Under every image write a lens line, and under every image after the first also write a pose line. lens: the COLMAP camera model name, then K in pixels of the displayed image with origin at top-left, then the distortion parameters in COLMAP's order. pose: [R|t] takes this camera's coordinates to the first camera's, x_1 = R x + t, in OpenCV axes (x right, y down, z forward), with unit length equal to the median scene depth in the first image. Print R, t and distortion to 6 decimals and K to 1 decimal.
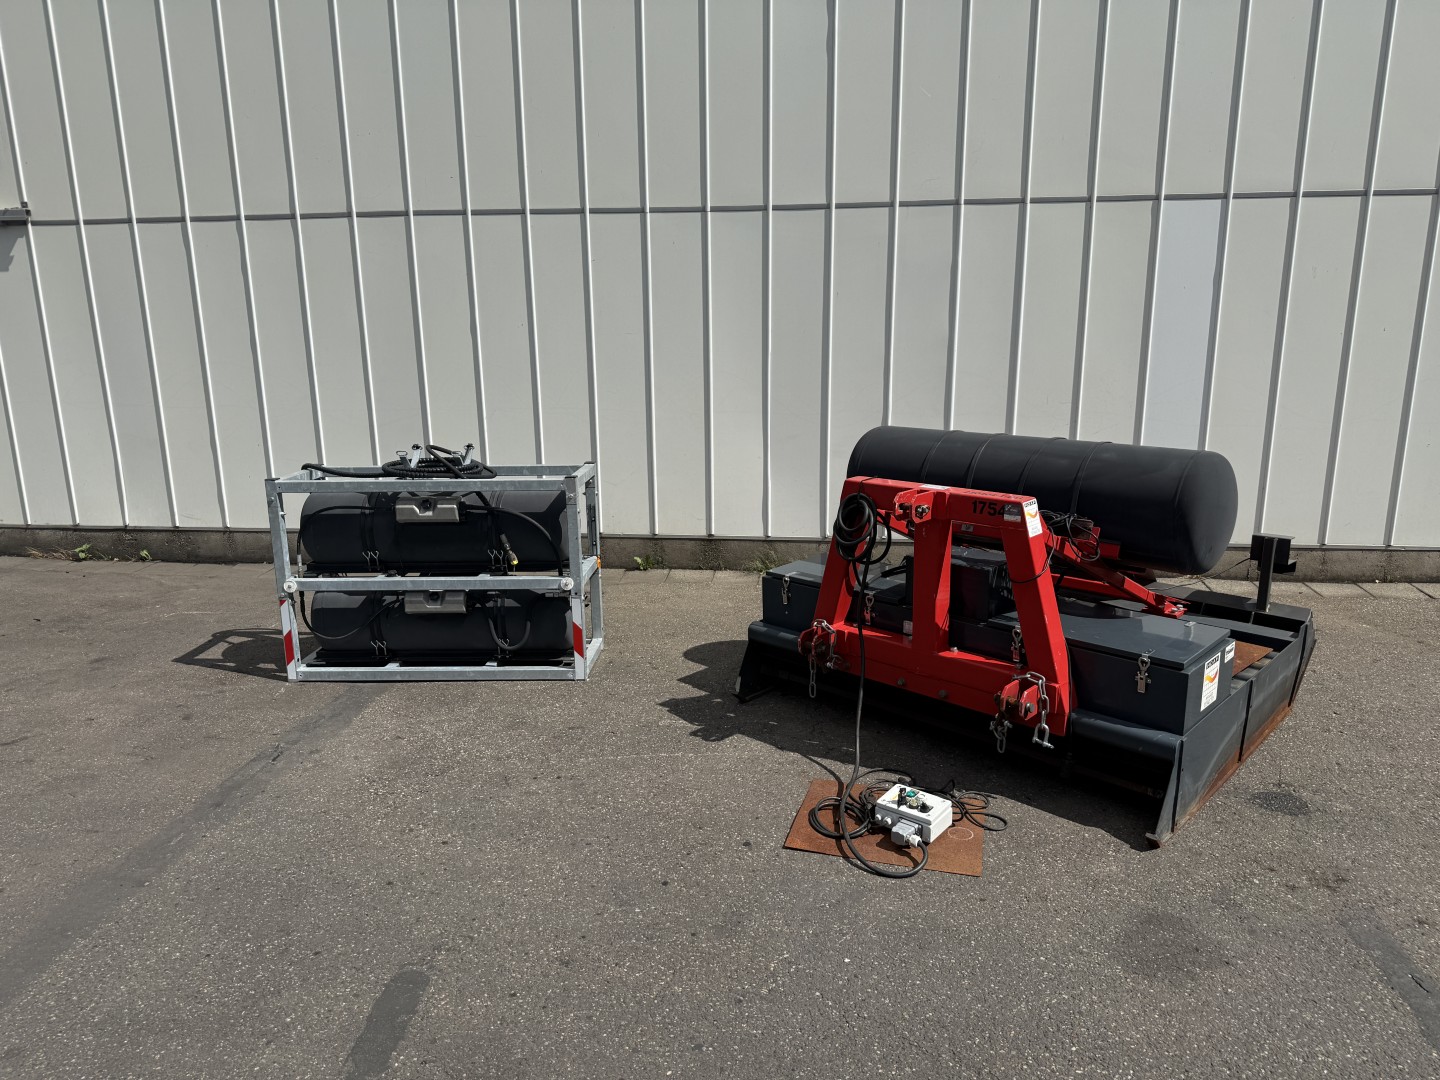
lens RADIAL K [[1019.5, 0, 704.4], [0, 1019.5, 537.8], [0, 0, 1]] dist [0.116593, -0.192719]
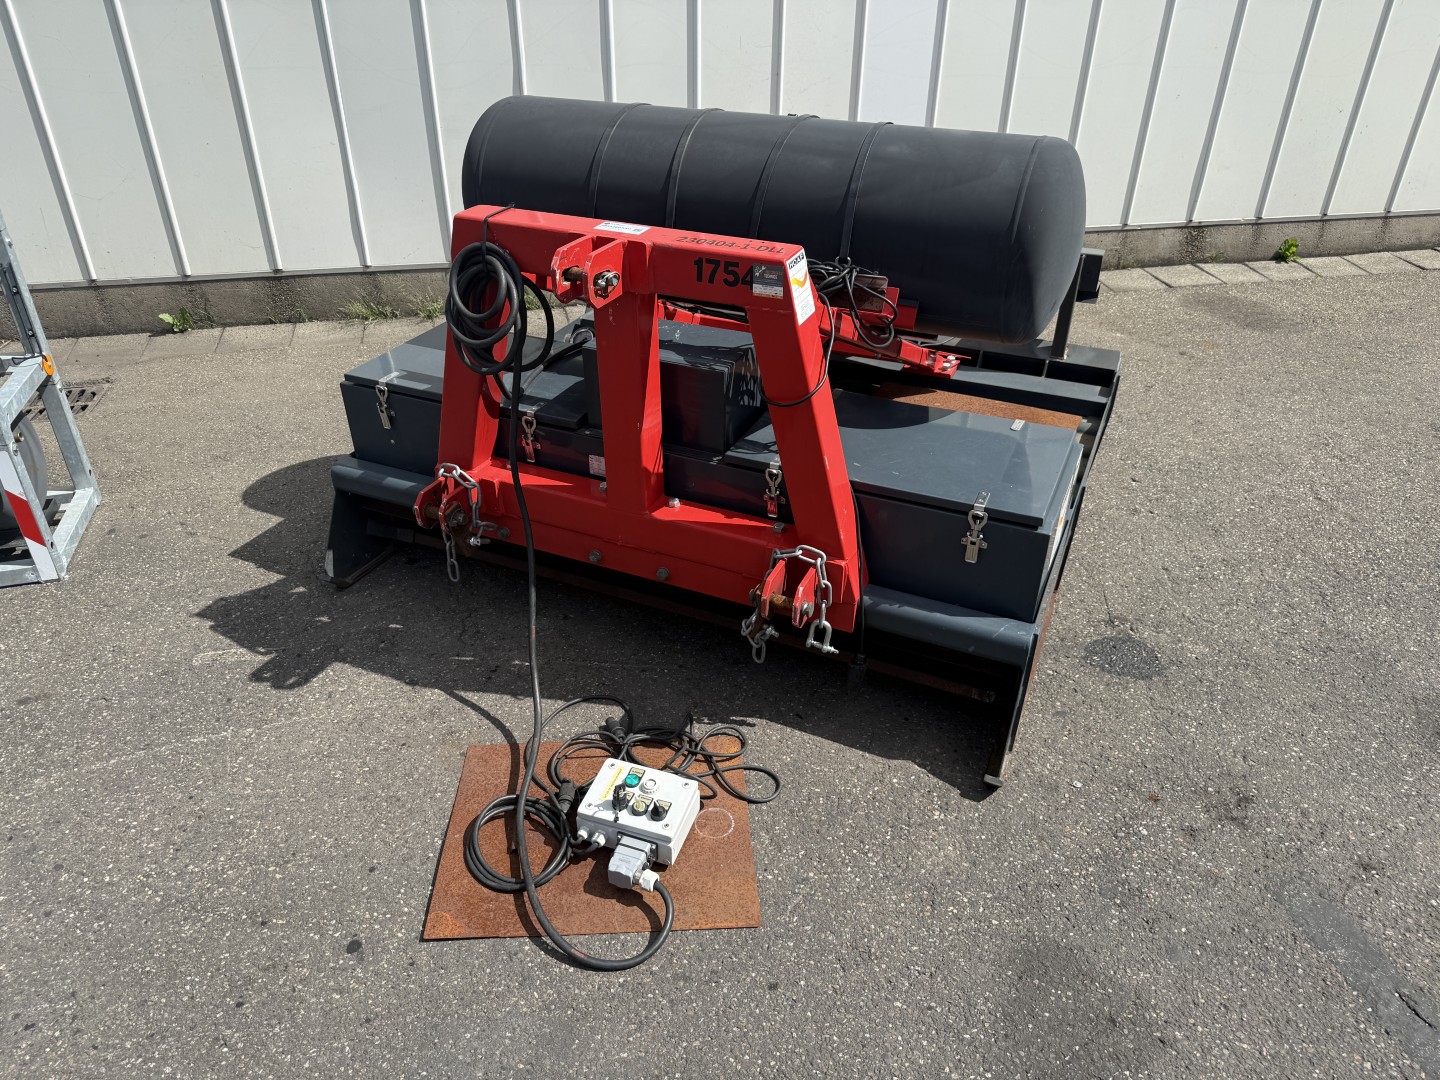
lens RADIAL K [[1019.5, 0, 704.4], [0, 1019.5, 537.8], [0, 0, 1]] dist [0.116593, -0.192719]
pose [[0.944540, -0.157366, 0.288237, 0.075028], [0.059682, 0.945350, 0.320548, -0.060711], [-0.322928, -0.285568, 0.902313, 0.404586]]
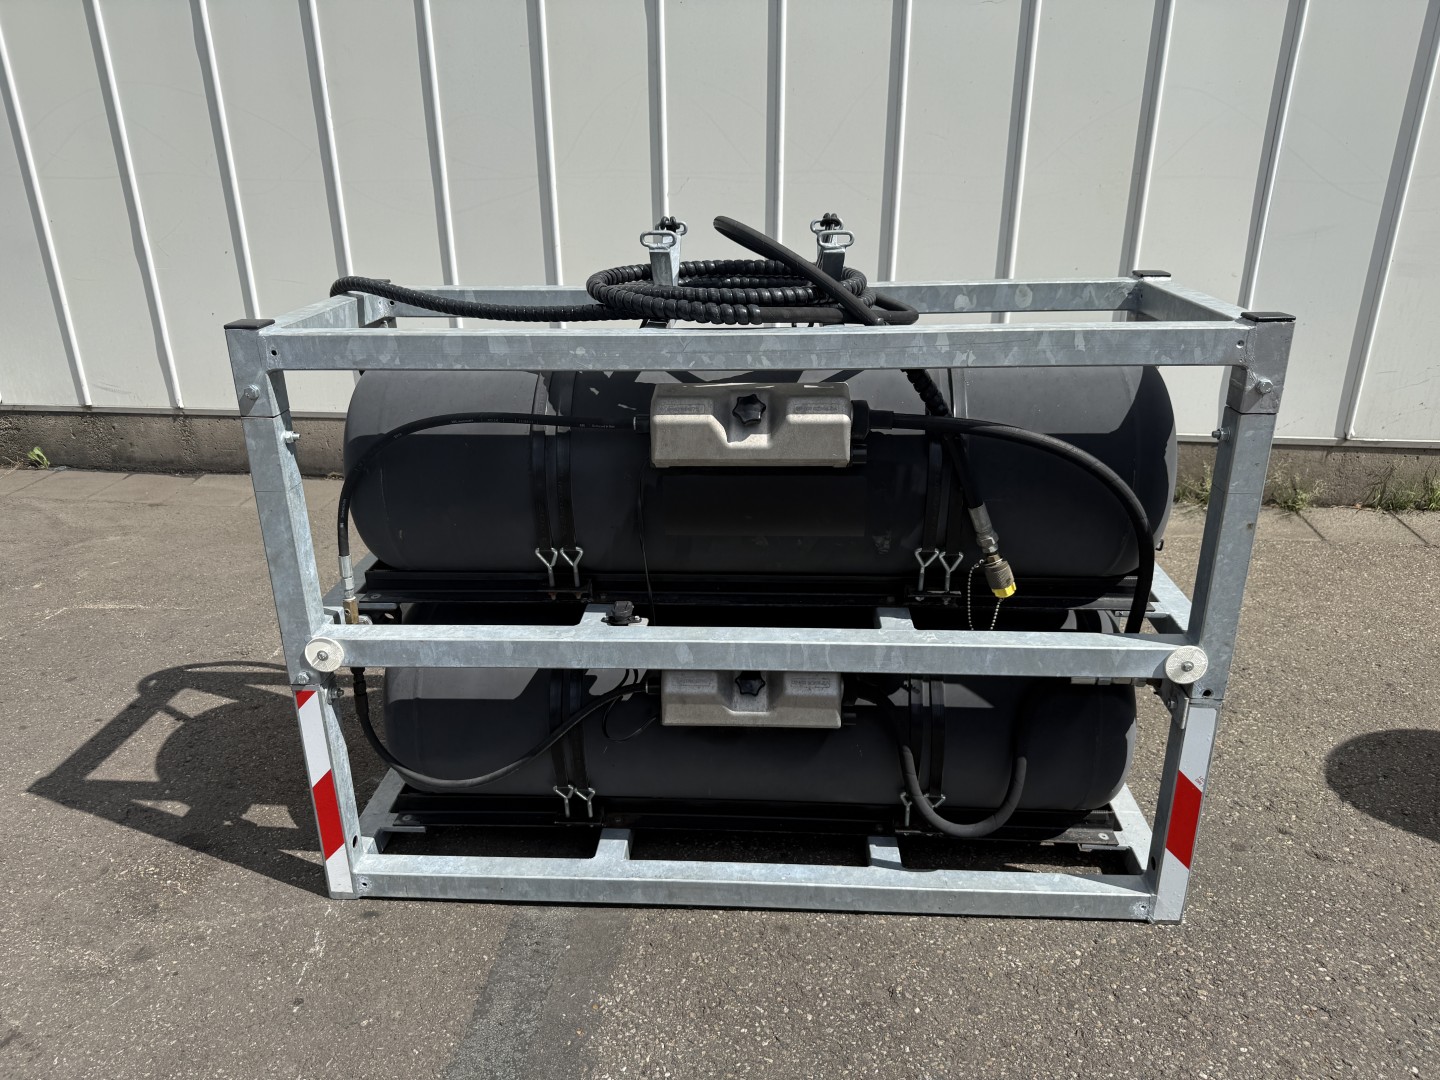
lens RADIAL K [[1019.5, 0, 704.4], [0, 1019.5, 537.8], [0, 0, 1]] dist [0.116593, -0.192719]
pose [[0.999984, 0.005200, 0.002405, -0.322748], [-0.005507, 0.988256, 0.152708, -0.047227], [-0.001583, -0.152719, 0.988268, 0.781882]]
